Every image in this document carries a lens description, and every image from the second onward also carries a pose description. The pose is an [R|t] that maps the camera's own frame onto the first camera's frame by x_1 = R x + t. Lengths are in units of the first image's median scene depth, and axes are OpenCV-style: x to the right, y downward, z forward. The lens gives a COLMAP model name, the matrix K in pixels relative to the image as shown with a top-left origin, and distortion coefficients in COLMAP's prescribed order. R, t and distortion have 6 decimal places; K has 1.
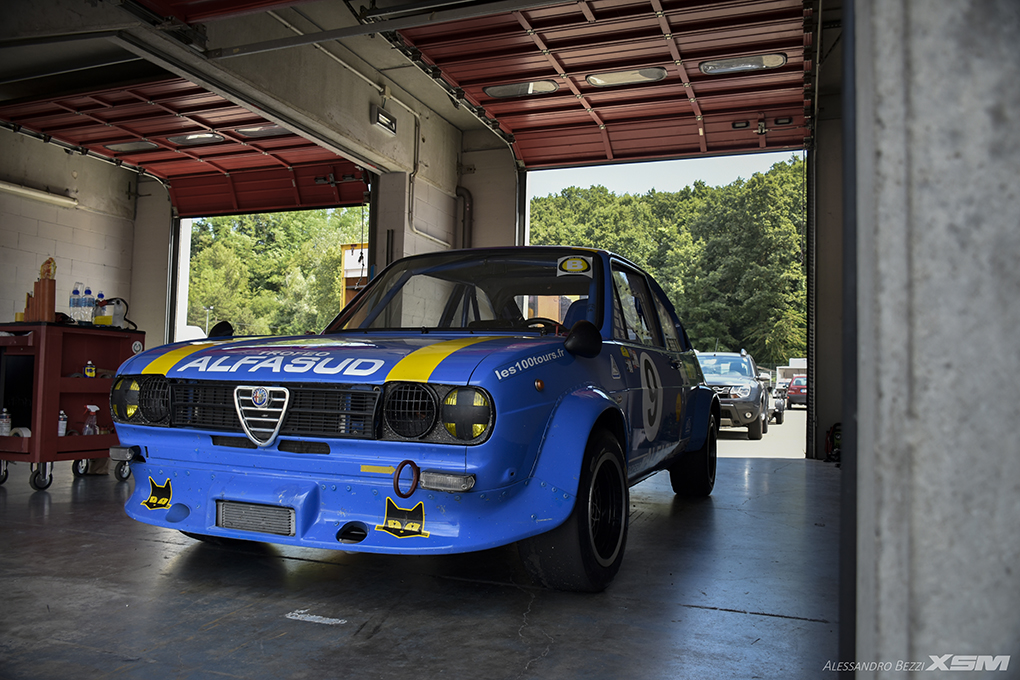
lens RADIAL K [[788.4, 0, 508.7], [0, 788.4, 340.8], [0, 0, 1]] dist [-0.006518, 0.003102]
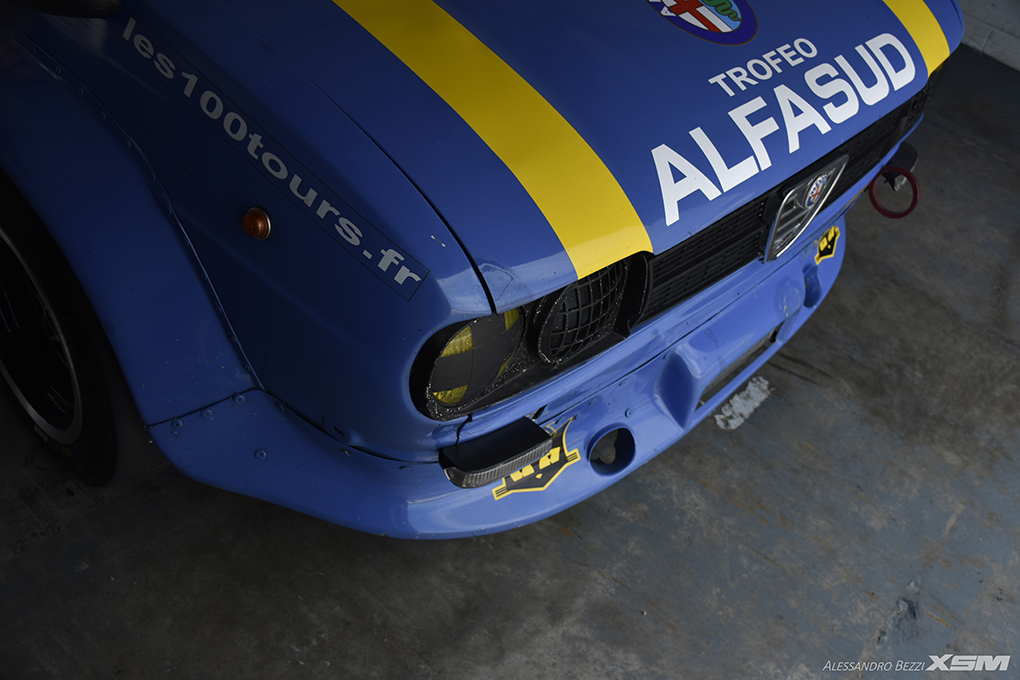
lens RADIAL K [[1016.4, 0, 510.3], [0, 1016.4, 339.2], [0, 0, 1]] dist [-0.018805, 0.000000]
pose [[0.329114, -0.620218, 0.712049, -1.039817], [-0.233659, 0.677119, 0.697792, -0.311627], [-0.914925, -0.396030, 0.077930, 1.270905]]
